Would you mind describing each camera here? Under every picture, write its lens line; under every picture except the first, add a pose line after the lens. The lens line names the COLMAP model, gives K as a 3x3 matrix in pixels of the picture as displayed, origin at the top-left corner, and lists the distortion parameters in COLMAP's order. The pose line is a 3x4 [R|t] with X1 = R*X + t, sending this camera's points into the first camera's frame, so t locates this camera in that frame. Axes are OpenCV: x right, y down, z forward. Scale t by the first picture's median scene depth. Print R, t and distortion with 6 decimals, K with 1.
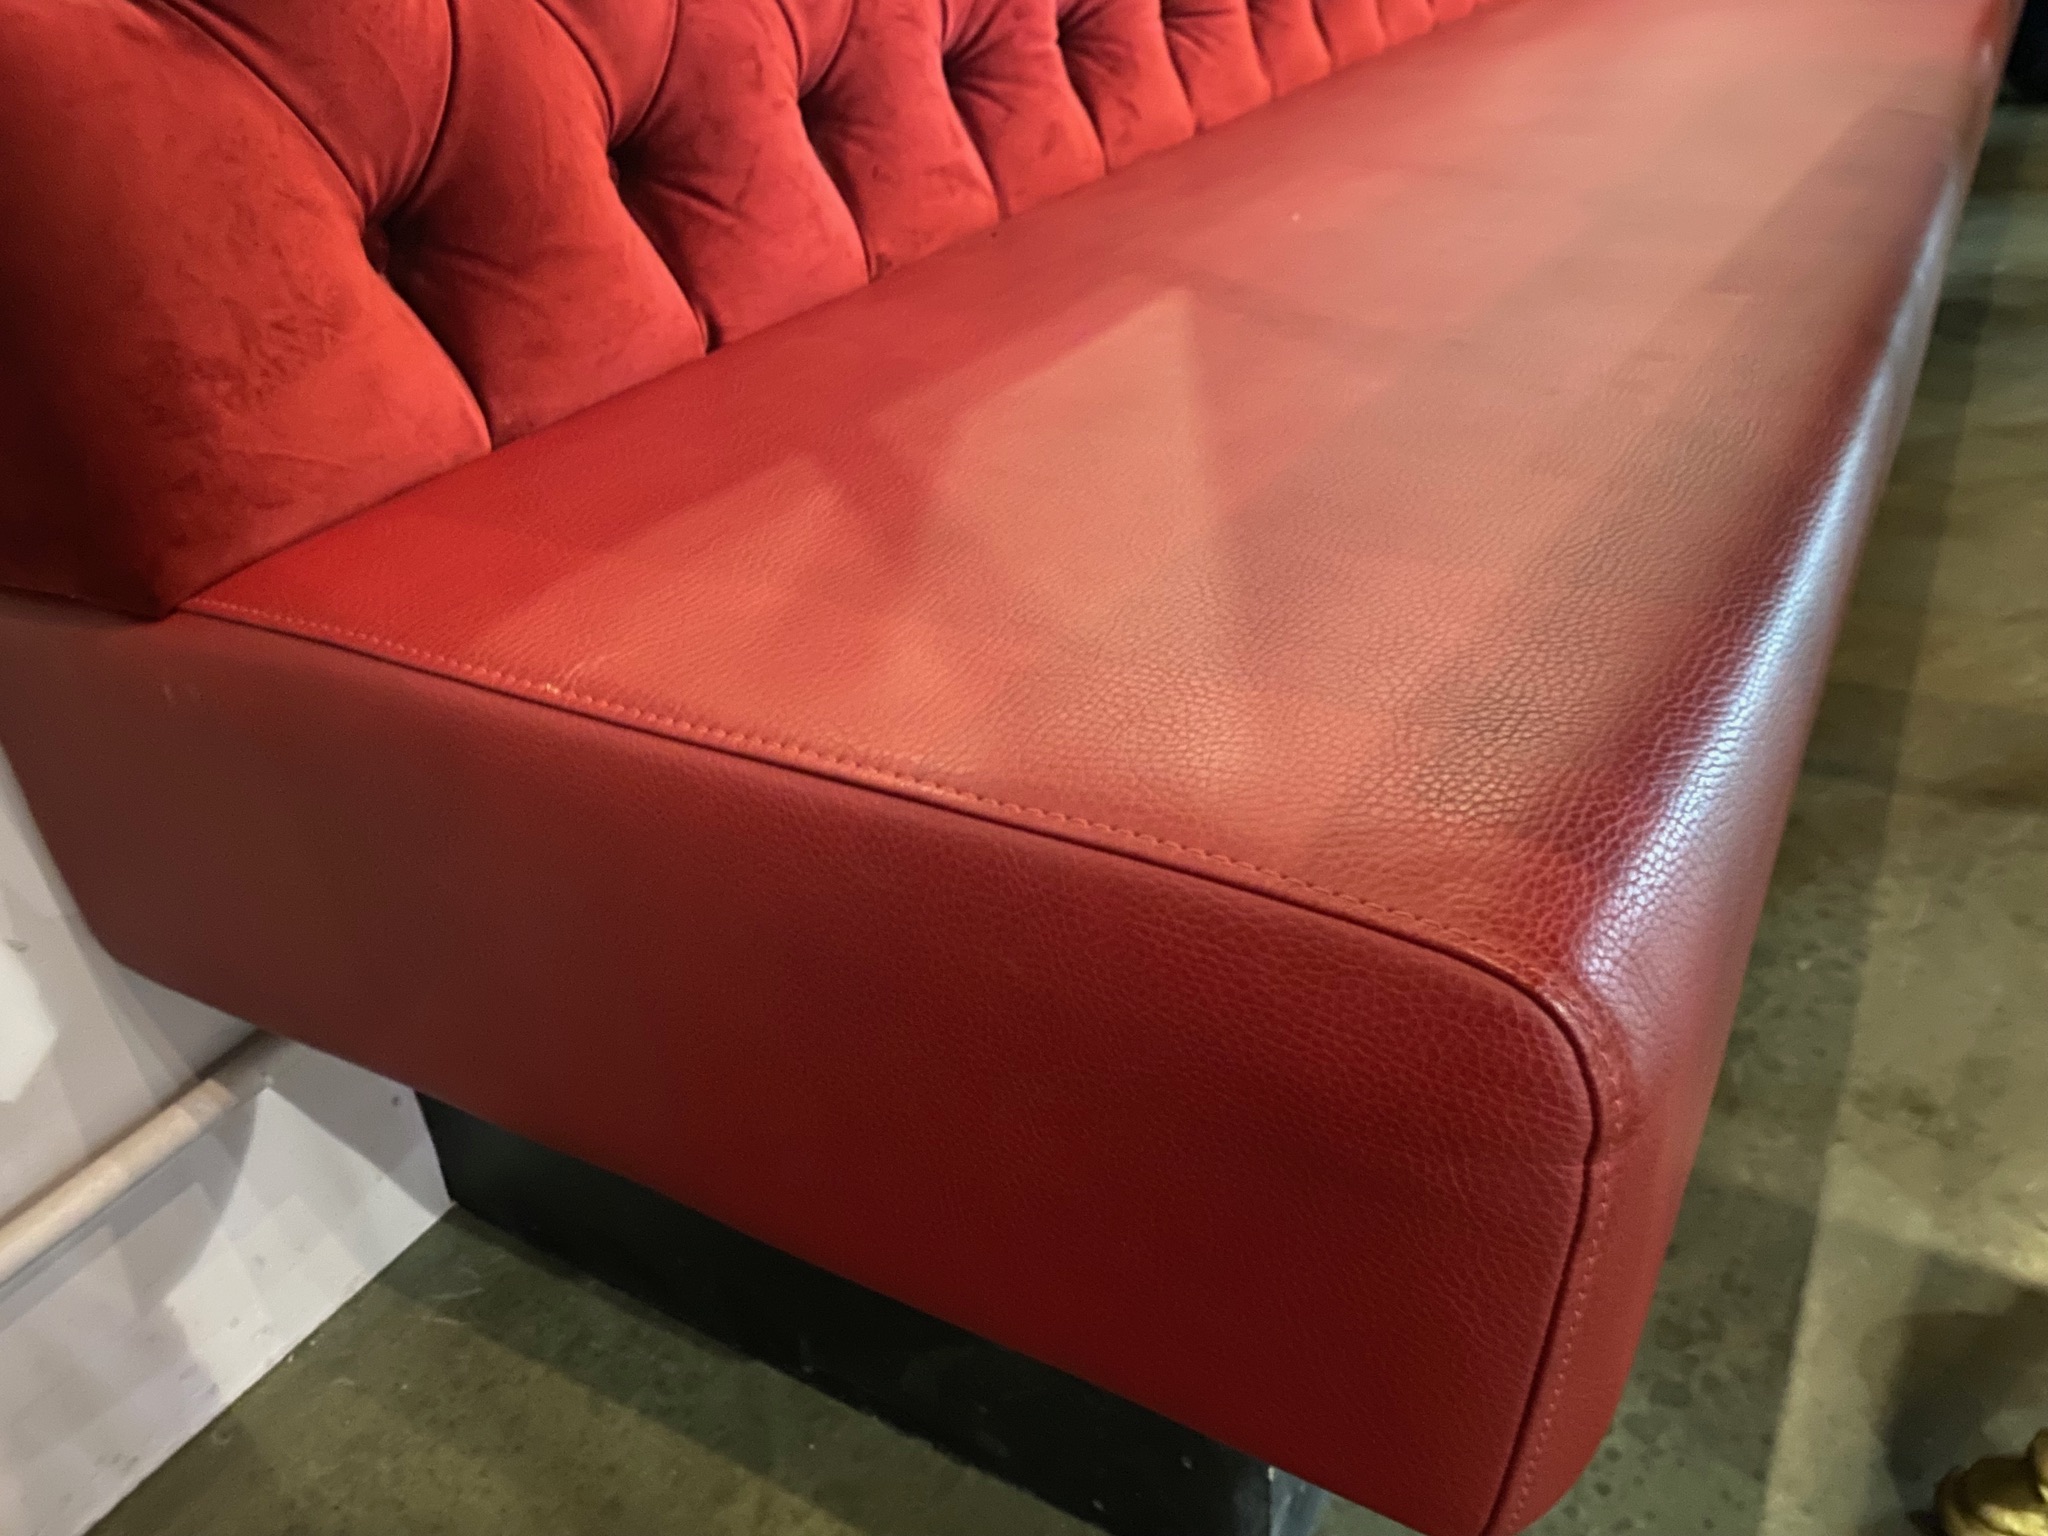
lens RADIAL K [[1572.7, 0, 1024.0], [0, 1572.7, 768.0], [0, 0, 1]] dist [0.002945, -0.005587]
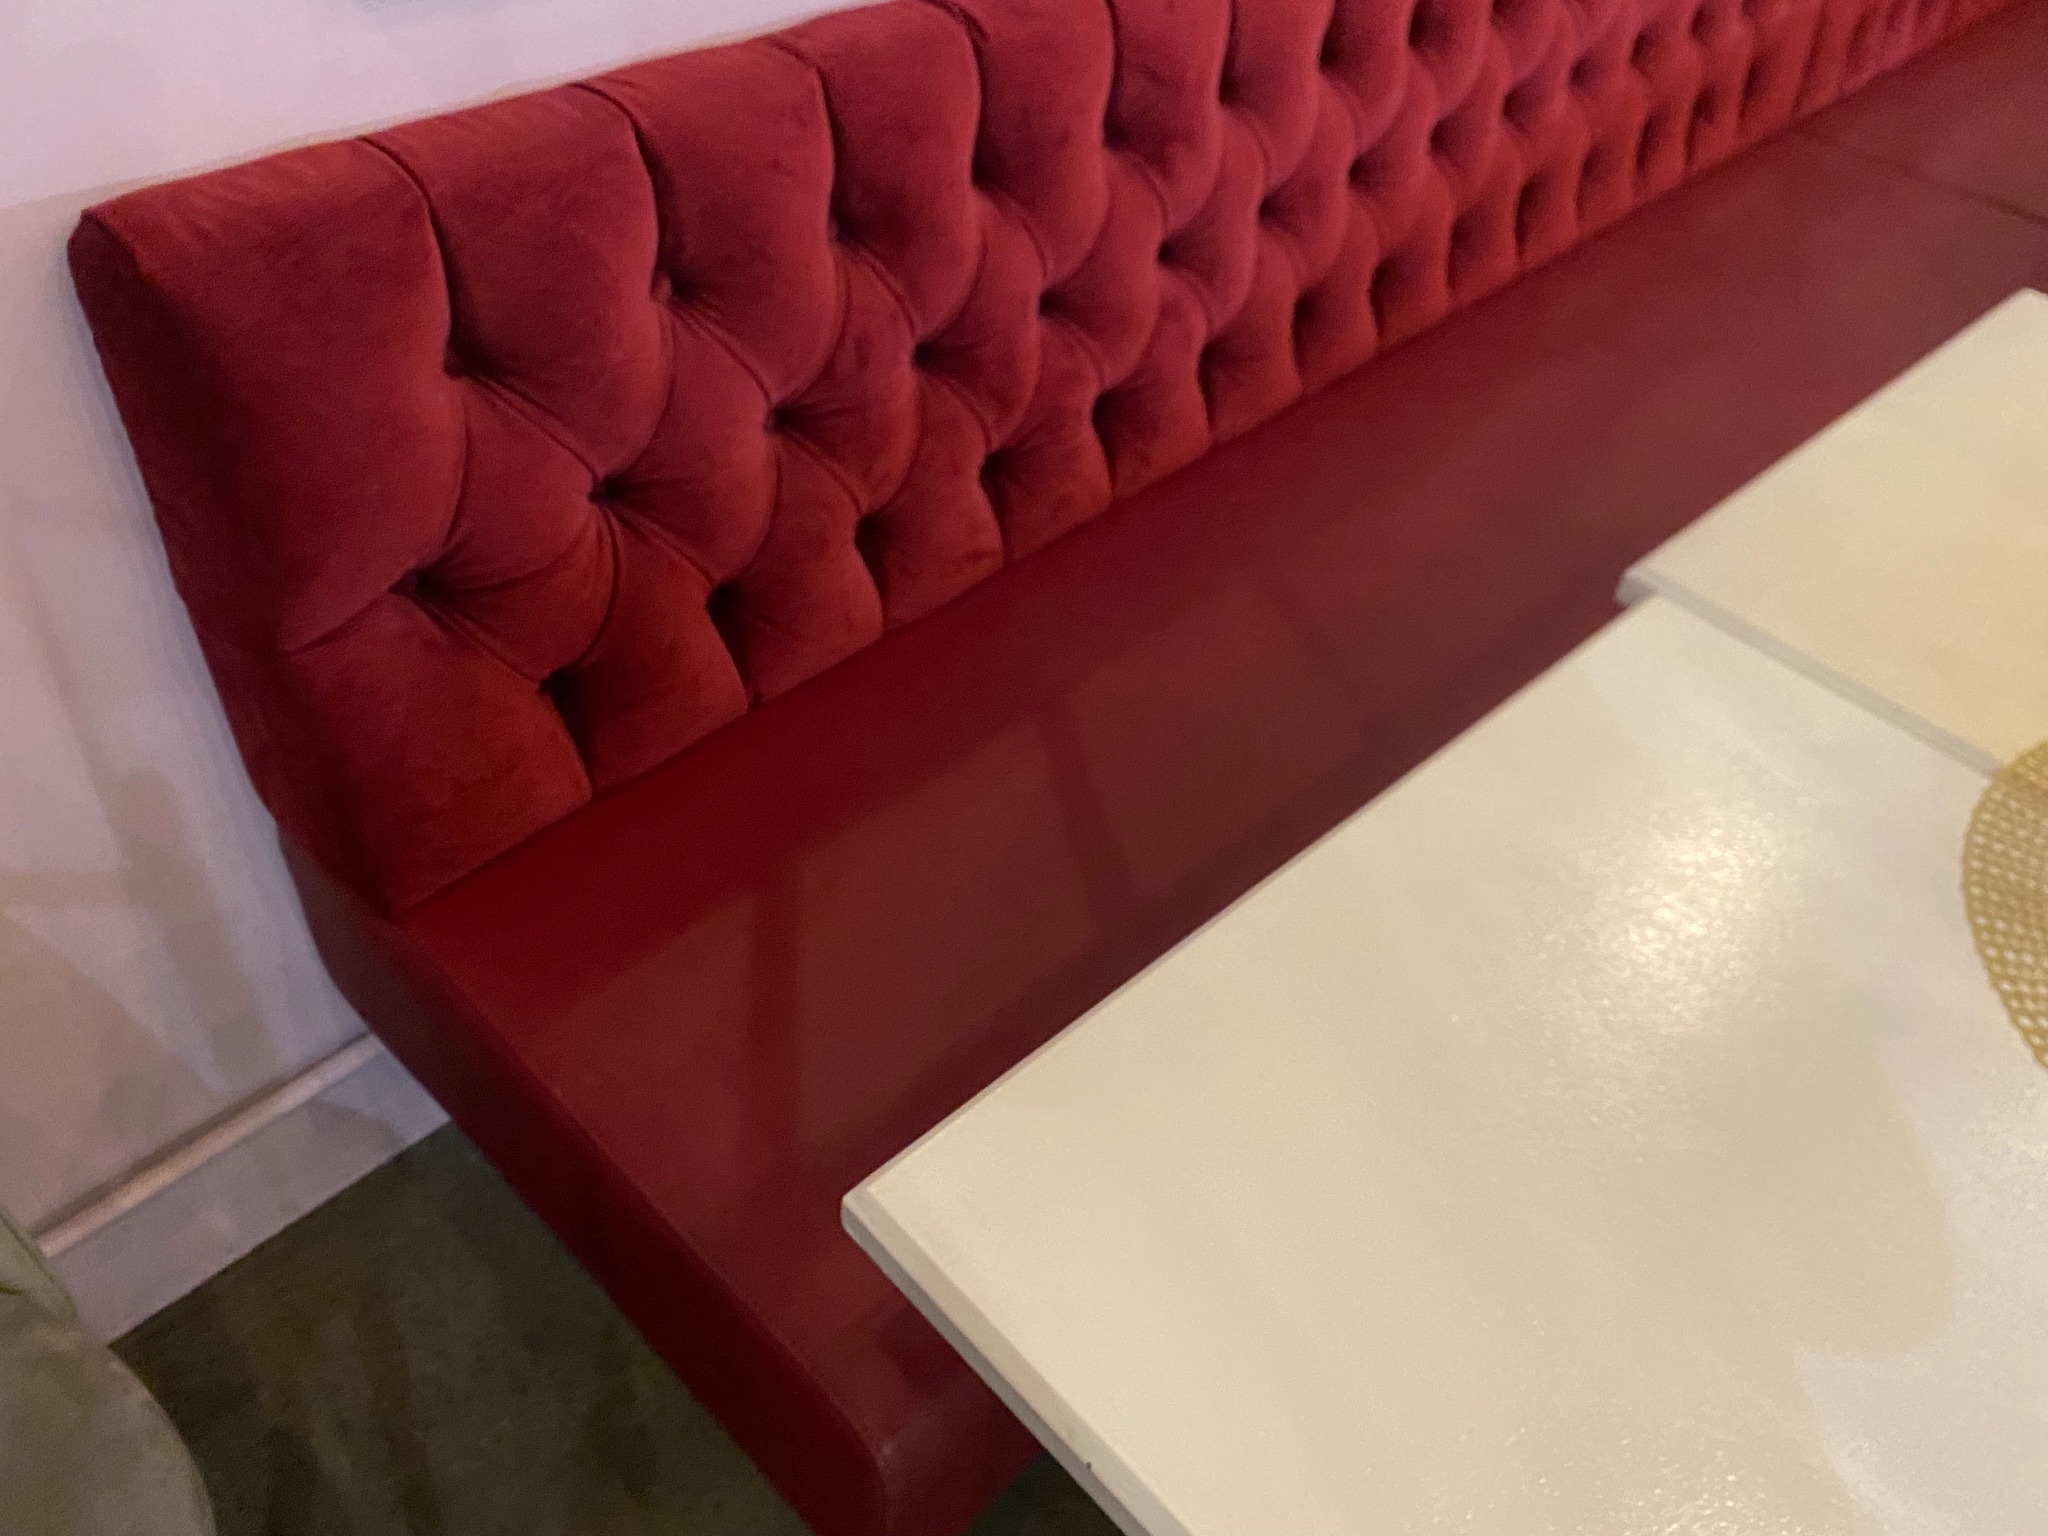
lens RADIAL K [[1572.7, 0, 1024.0], [0, 1572.7, 768.0], [0, 0, 1]] dist [0.002945, -0.005587]
pose [[0.956848, 0.286713, -0.047304, 0.151757], [-0.266814, 0.931332, 0.247854, -0.673190], [0.115119, -0.224537, 0.967642, -0.493271]]
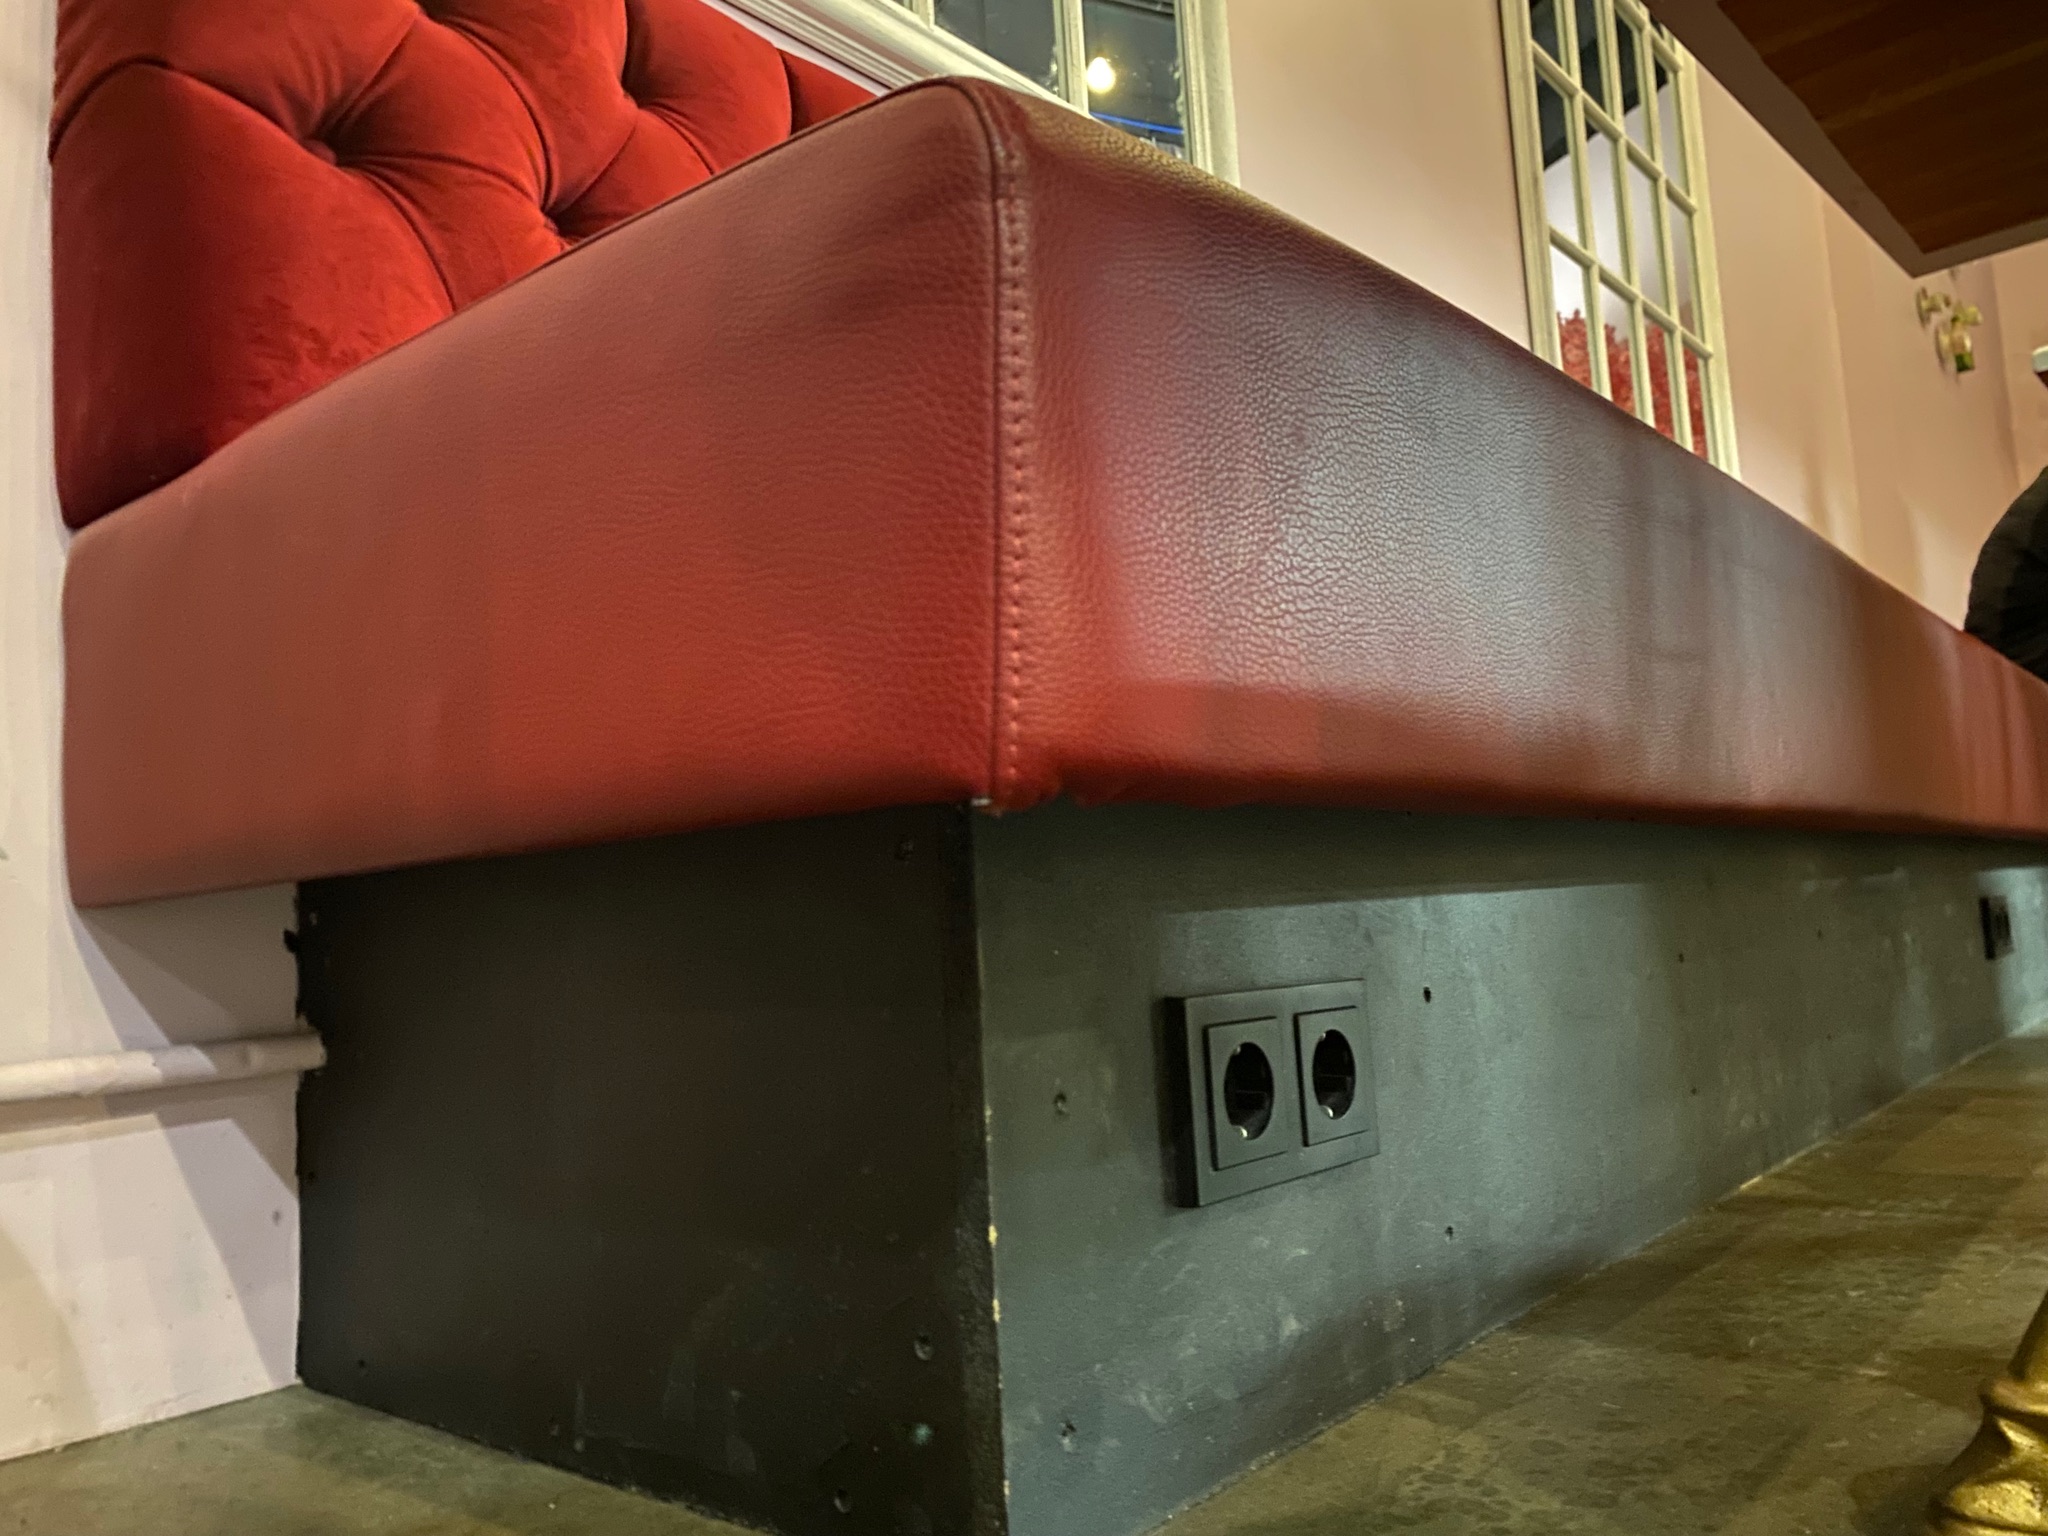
lens RADIAL K [[1552.2, 0, 1024.0], [0, 1552.2, 768.0], [0, 0, 1]] dist [0.050303, -0.002076]
pose [[0.985982, 0.011693, -0.166441, 0.256473], [-0.105532, 0.816368, -0.567808, 0.569095], [0.129238, 0.577414, 0.806158, 0.117392]]
